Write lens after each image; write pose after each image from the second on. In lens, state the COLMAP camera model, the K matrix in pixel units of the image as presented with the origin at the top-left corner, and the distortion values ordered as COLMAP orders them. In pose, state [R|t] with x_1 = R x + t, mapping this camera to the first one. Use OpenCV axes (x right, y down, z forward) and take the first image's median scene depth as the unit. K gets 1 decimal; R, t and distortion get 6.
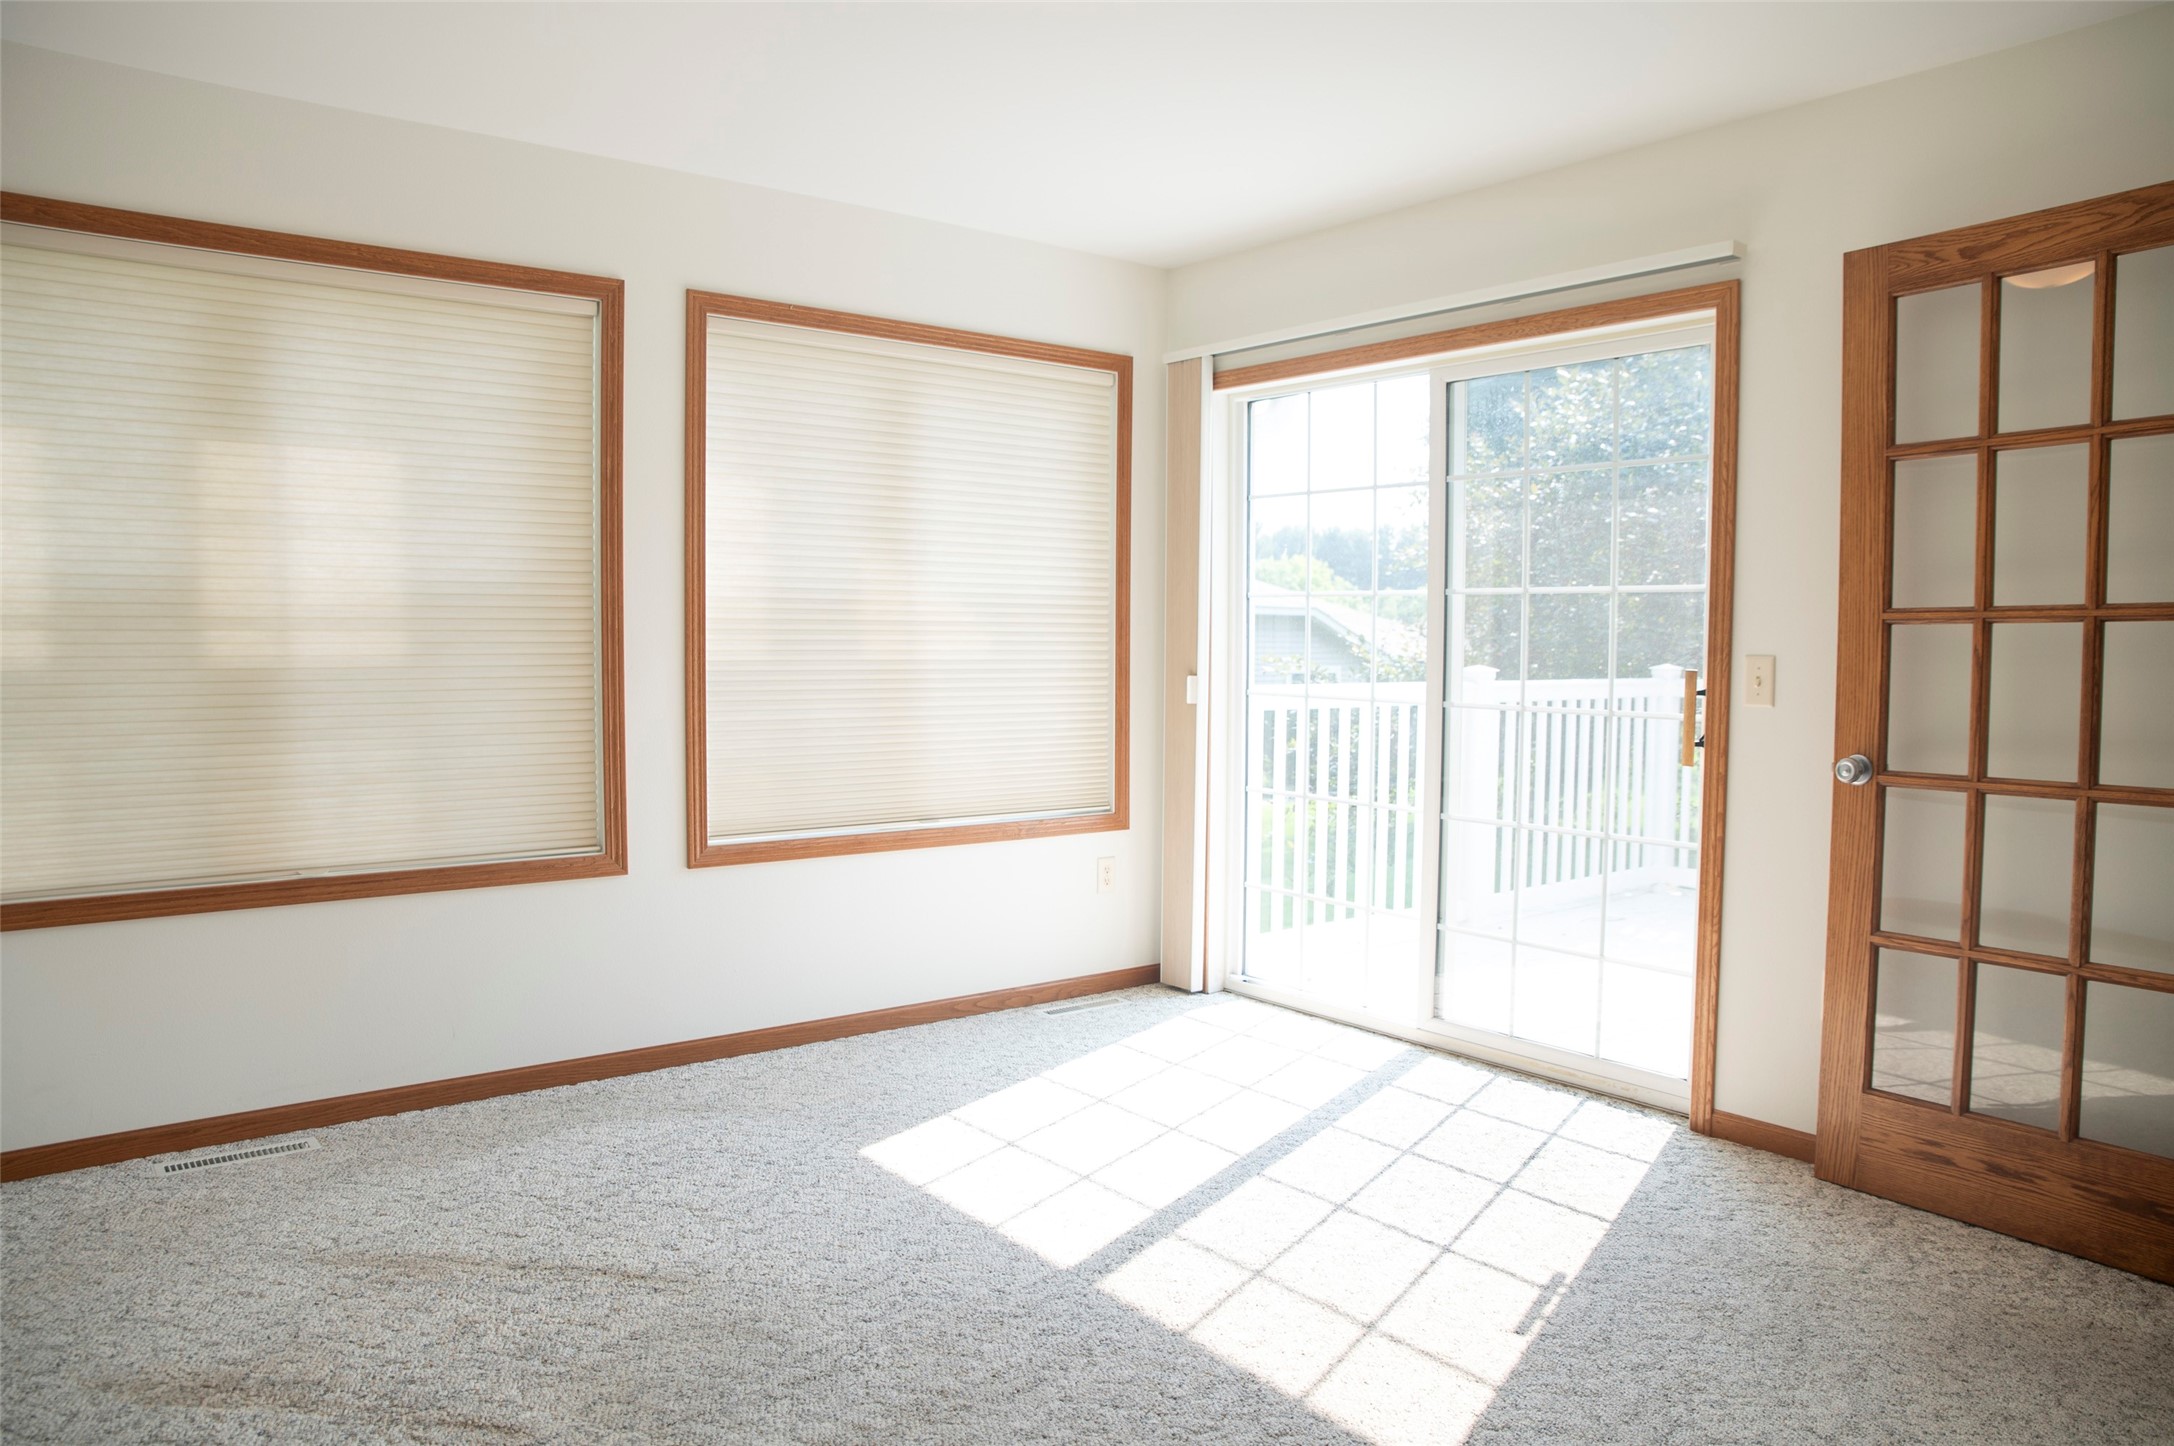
lens RADIAL K [[1481.1, 0, 1078.0], [0, 1481.1, 726.6], [0, 0, 1]] dist [-0.133056, 0.090950]
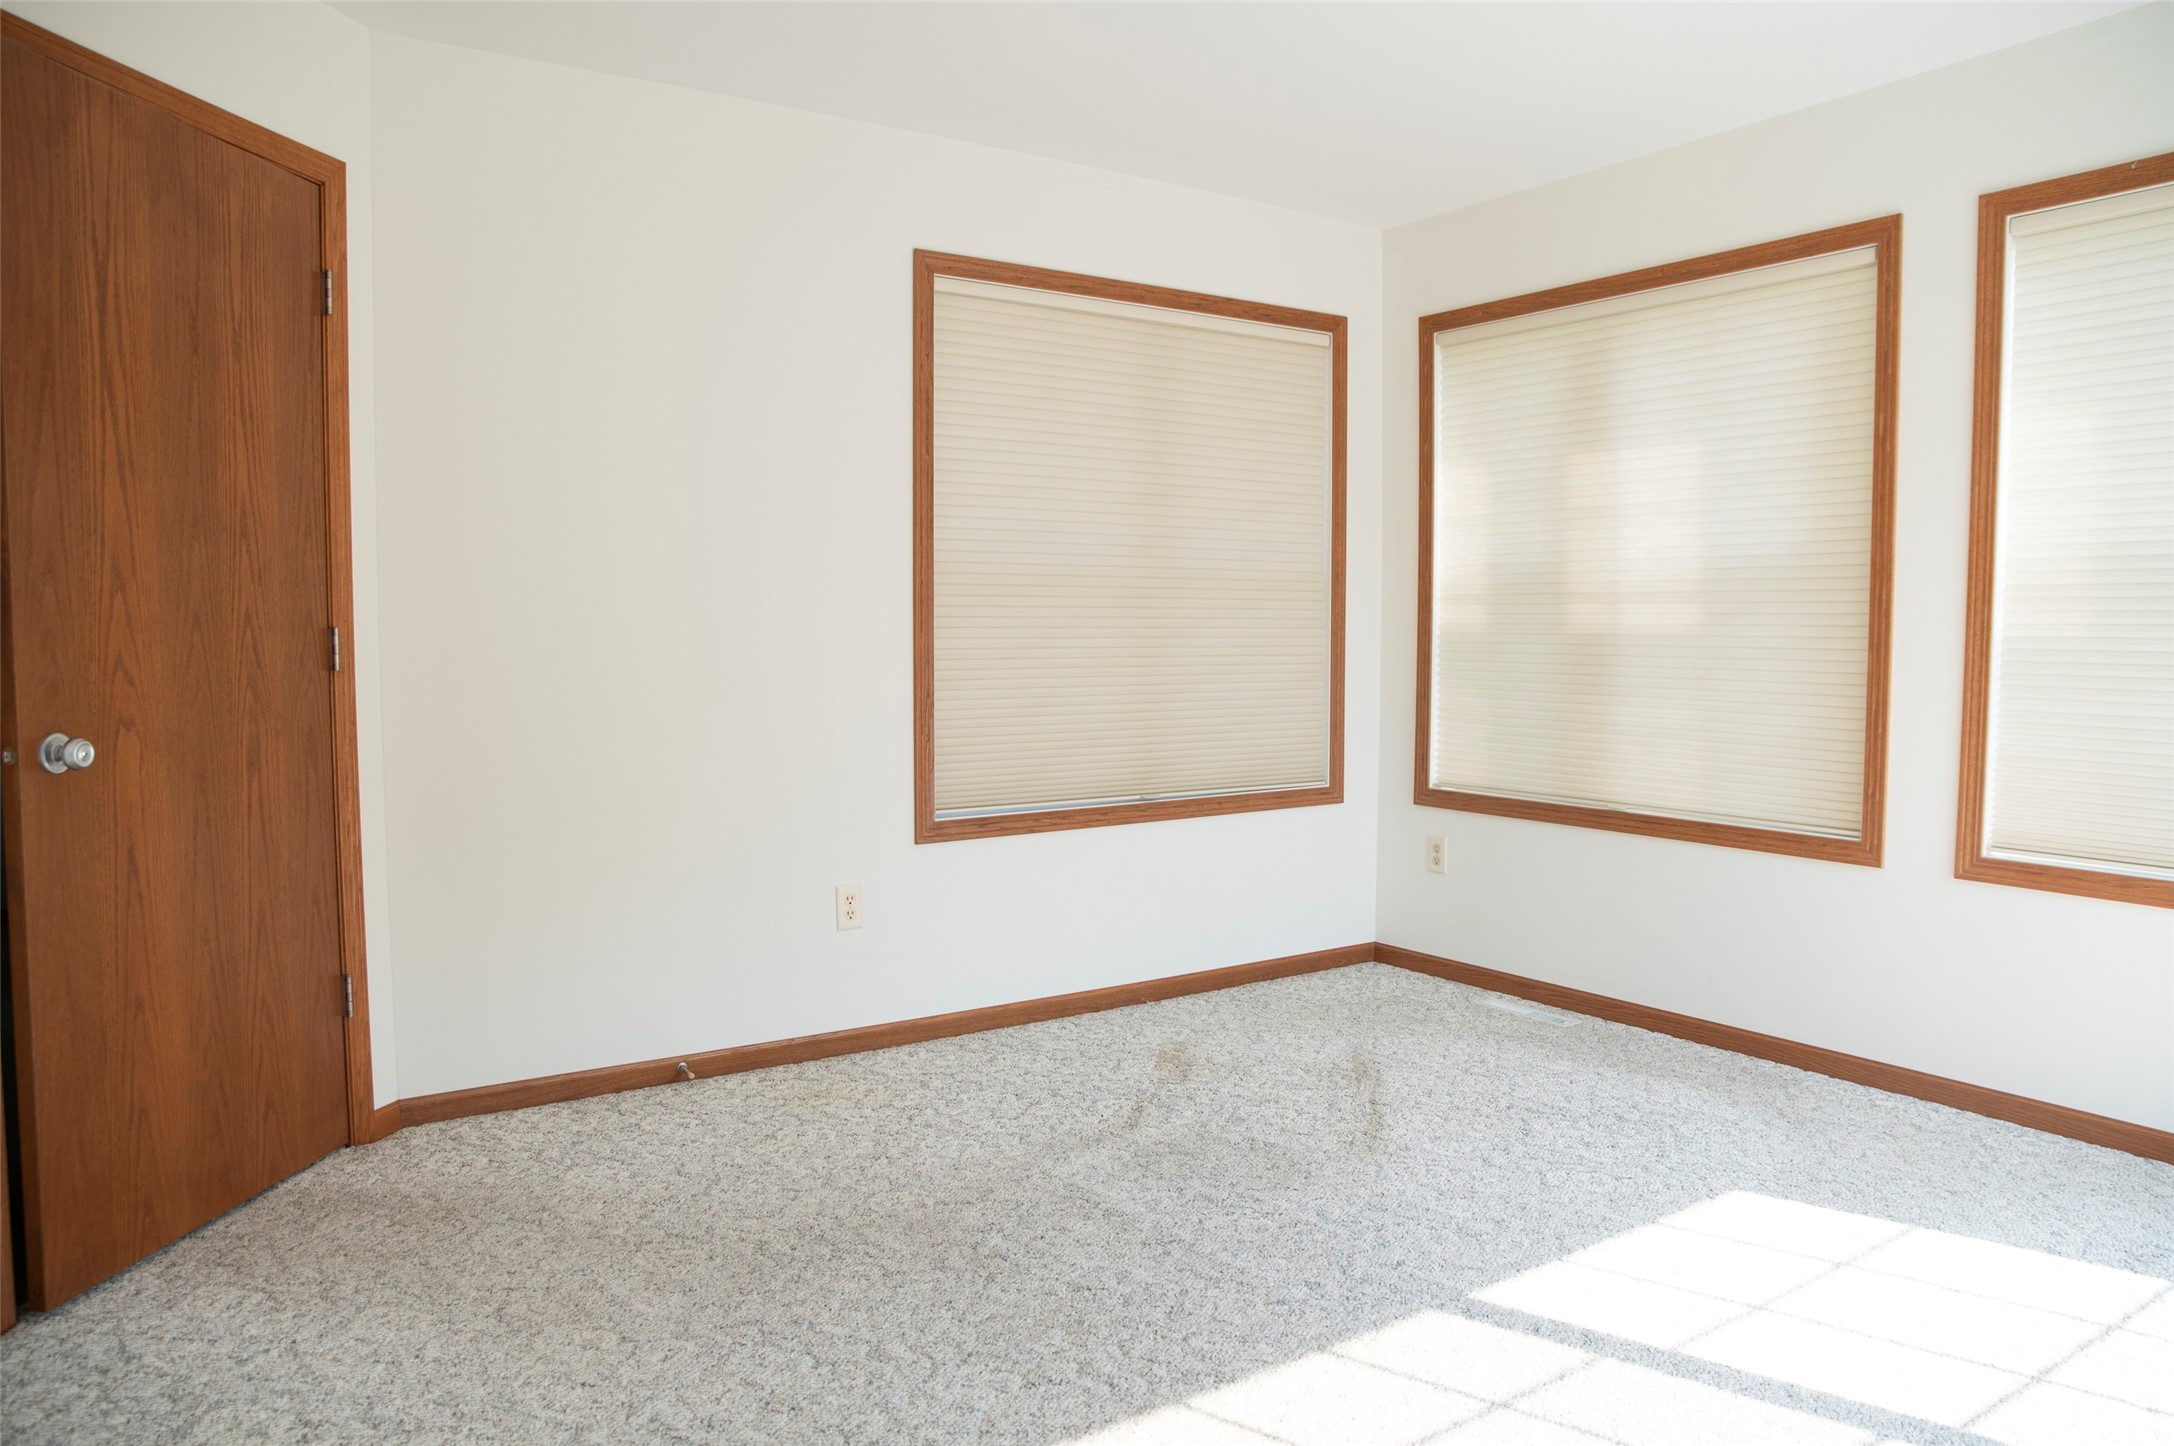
lens RADIAL K [[1481.1, 0, 1078.0], [0, 1481.1, 726.6], [0, 0, 1]] dist [-0.133056, 0.090950]
pose [[-0.075014, 0.065367, -0.995038, 0.687293], [-0.059962, 0.995748, 0.069934, -0.021637], [0.995378, 0.064911, -0.070776, 0.624820]]
